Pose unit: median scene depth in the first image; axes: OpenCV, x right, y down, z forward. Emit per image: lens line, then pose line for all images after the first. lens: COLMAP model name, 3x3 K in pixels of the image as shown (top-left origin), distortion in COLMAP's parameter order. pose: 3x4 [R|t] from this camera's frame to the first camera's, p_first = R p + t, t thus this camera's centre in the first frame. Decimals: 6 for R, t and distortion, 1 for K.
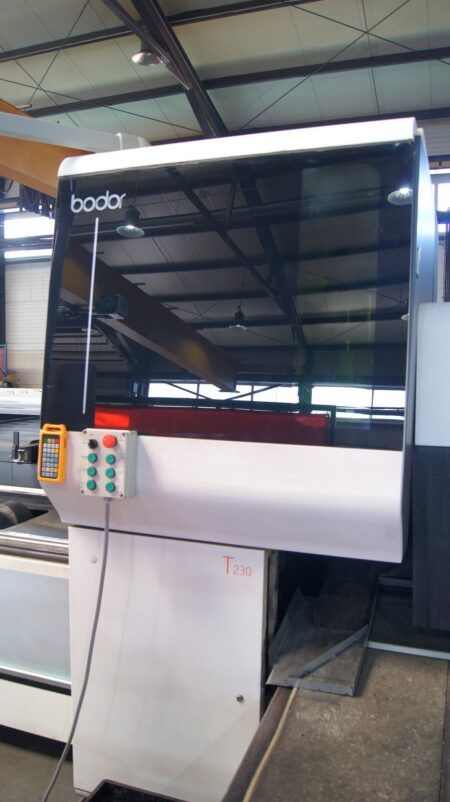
lens RADIAL K [[642.9, 0, 225.0], [0, 642.9, 401.0], [0, 0, 1]] dist [-0.074902, 0.000834]
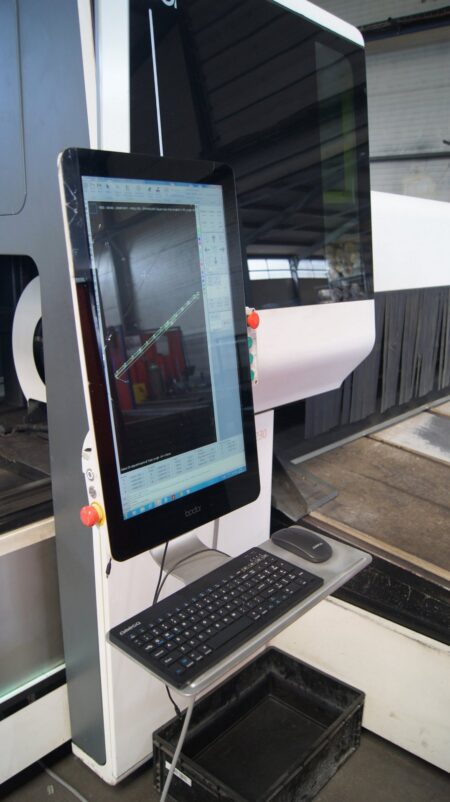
lens RADIAL K [[626.9, 0, 221.6], [0, 626.9, 415.9], [0, 0, 1]] dist [-0.086721, 0.007382]
pose [[0.347973, -0.247989, 0.904111, -0.948868], [0.047480, 0.967804, 0.247185, -0.020466], [-0.936302, -0.043086, 0.348544, 0.740105]]
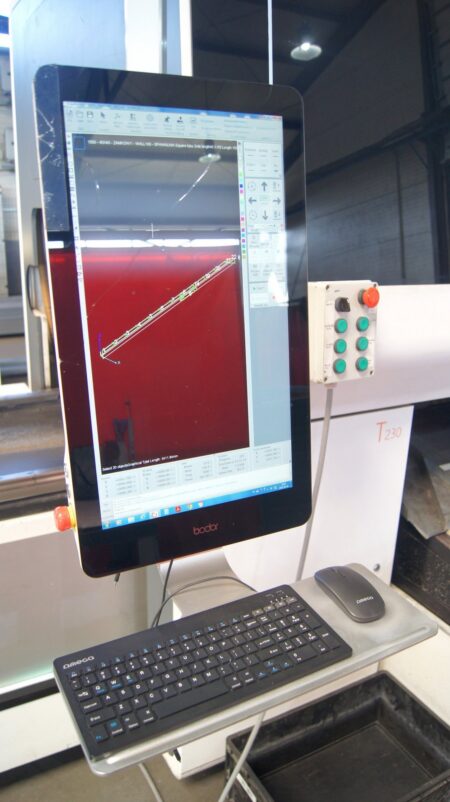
lens RADIAL K [[626.9, 0, 221.6], [0, 626.9, 415.9], [0, 0, 1]] dist [-0.086721, 0.007382]
pose [[0.643079, -0.230416, 0.730313, -0.783850], [0.020990, 0.958606, 0.283960, -0.007669], [-0.765512, -0.167279, 0.621296, 0.682429]]
